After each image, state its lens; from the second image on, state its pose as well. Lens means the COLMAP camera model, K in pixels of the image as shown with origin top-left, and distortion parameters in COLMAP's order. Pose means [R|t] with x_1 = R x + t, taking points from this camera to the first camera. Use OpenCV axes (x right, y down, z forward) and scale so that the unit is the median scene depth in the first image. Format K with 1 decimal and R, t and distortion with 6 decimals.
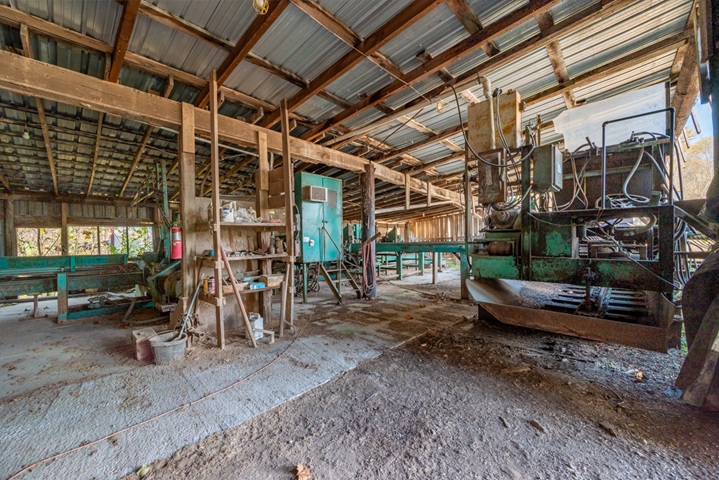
lens RADIAL K [[293.4, 0, 358.0], [0, 293.4, 240.5], [0, 0, 1]] dist [0.001787, 0.000515]
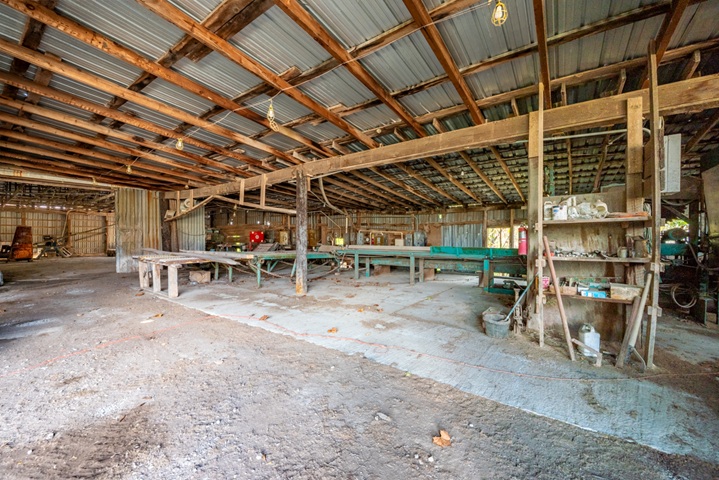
lens RADIAL K [[293.4, 0, 359.9], [0, 293.4, 238.0], [0, 0, 1]] dist [0.001787, 0.000515]
pose [[0.105801, 0.012376, -0.994310, 0.456477], [-0.002457, 0.999923, 0.012185, -0.014816], [0.994384, 0.001154, 0.105823, 0.265170]]
